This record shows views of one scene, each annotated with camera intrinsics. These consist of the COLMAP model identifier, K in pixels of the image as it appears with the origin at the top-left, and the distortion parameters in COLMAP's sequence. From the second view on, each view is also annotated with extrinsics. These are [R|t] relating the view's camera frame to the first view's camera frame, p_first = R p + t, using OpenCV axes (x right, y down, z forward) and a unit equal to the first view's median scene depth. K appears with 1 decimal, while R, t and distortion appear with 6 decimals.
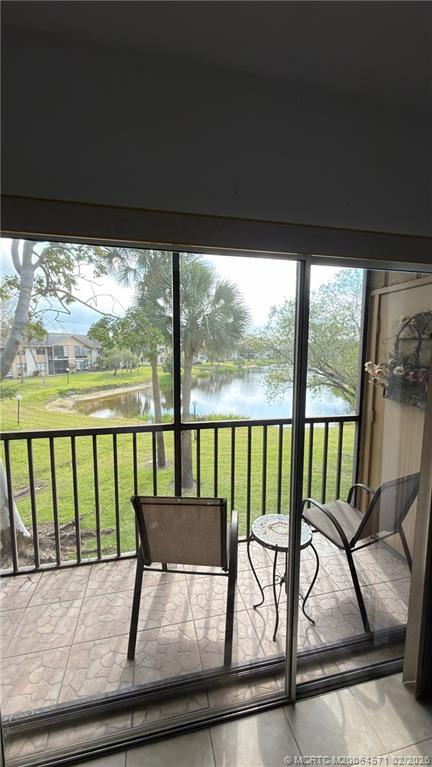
lens RADIAL K [[308.6, 0, 214.2], [0, 308.6, 387.5], [0, 0, 1]] dist [-0.000893, 0.000636]
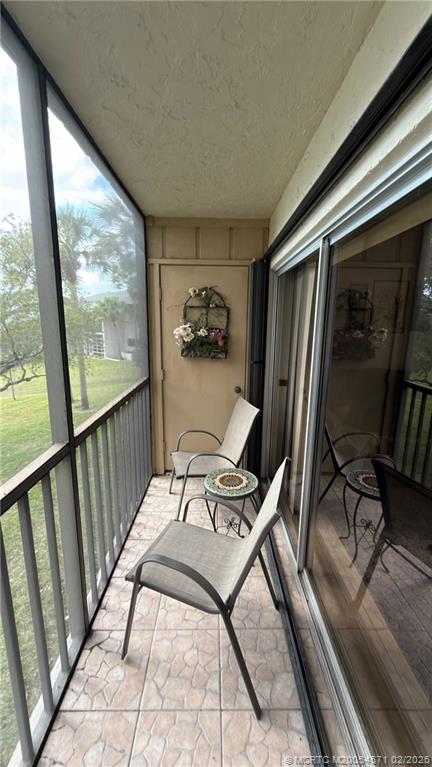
lens RADIAL K [[308.6, 0, 215.4], [0, 308.6, 384.7], [0, 0, 1]] dist [-0.000893, 0.000636]
pose [[0.229856, -0.197938, 0.952883, -0.108751], [0.102596, 0.978572, 0.178526, -0.010917], [-0.967802, 0.056727, 0.245238, 0.109426]]
